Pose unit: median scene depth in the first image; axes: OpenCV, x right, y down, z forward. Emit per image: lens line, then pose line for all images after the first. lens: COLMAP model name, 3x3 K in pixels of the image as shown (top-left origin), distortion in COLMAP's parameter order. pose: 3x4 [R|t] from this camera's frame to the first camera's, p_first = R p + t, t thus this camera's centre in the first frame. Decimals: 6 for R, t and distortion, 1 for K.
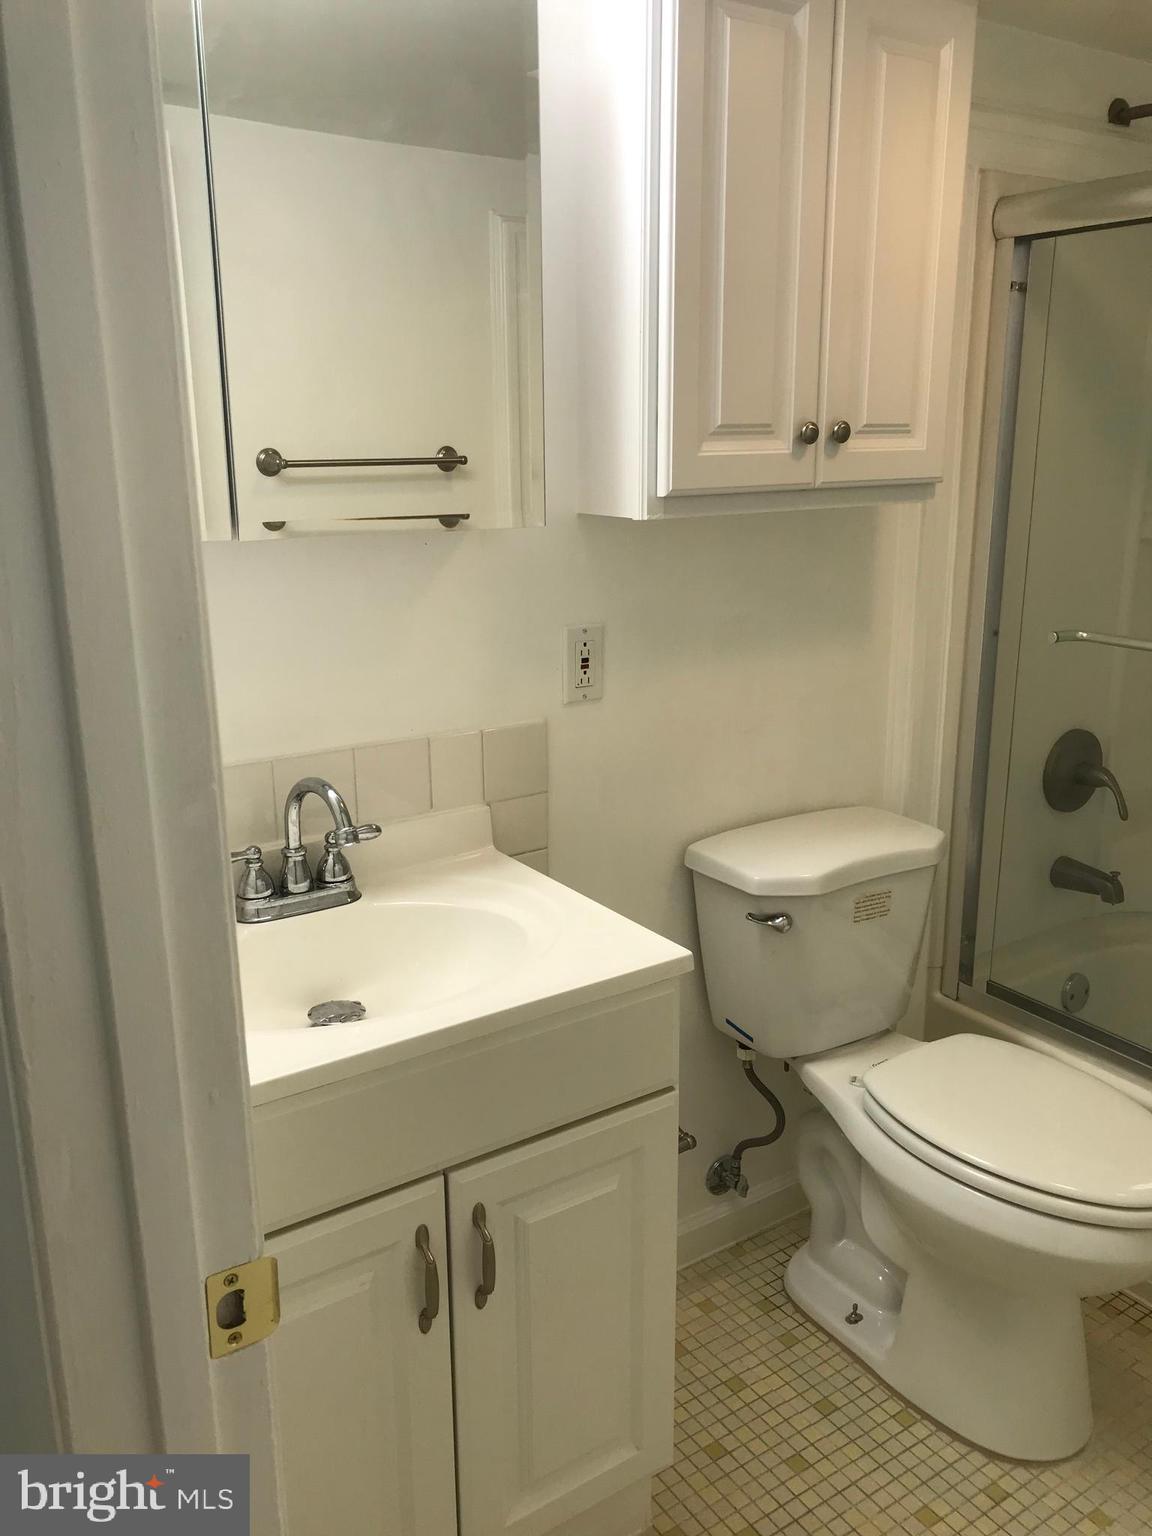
lens RADIAL K [[1273.8, 0, 578.5], [0, 1273.8, 766.3], [0, 0, 1]] dist [0.000735, 0.001379]
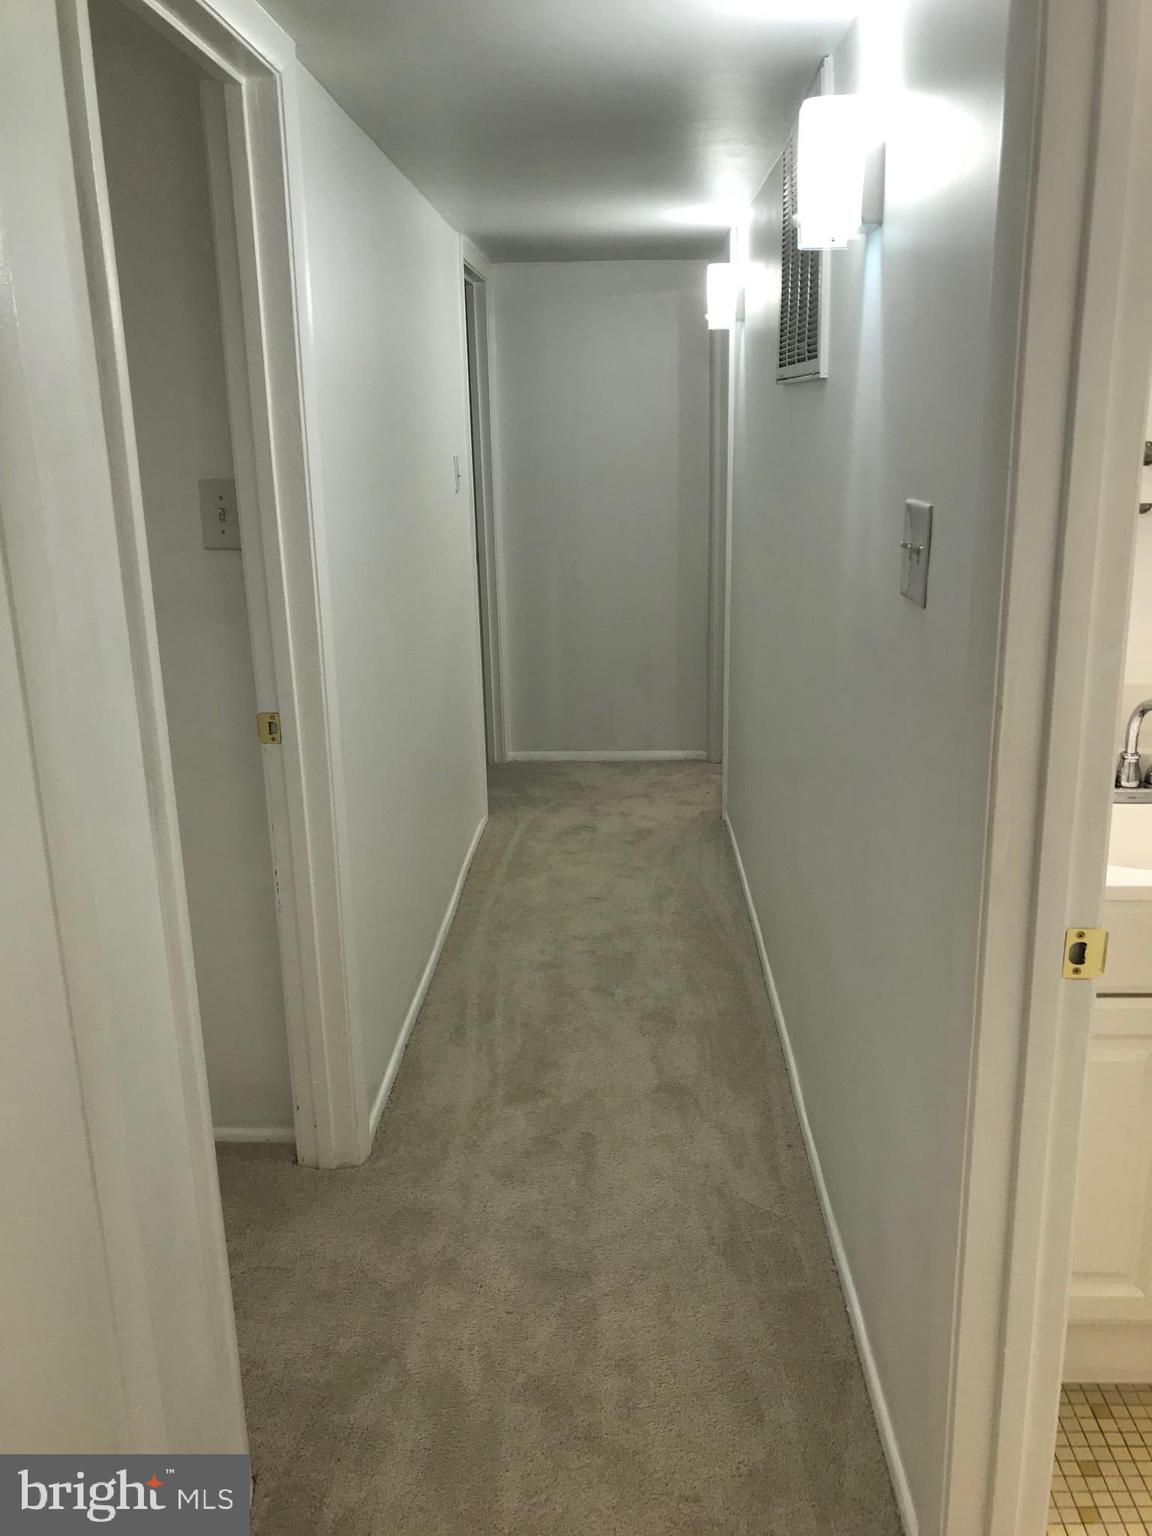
lens RADIAL K [[1273.8, 0, 580.5], [0, 1273.8, 769.6], [0, 0, 1]] dist [0.000735, 0.001379]
pose [[0.812795, 0.145074, -0.564196, 0.062271], [-0.136012, 0.988987, 0.058360, 0.084363], [0.566449, 0.029303, 0.823576, -0.421806]]
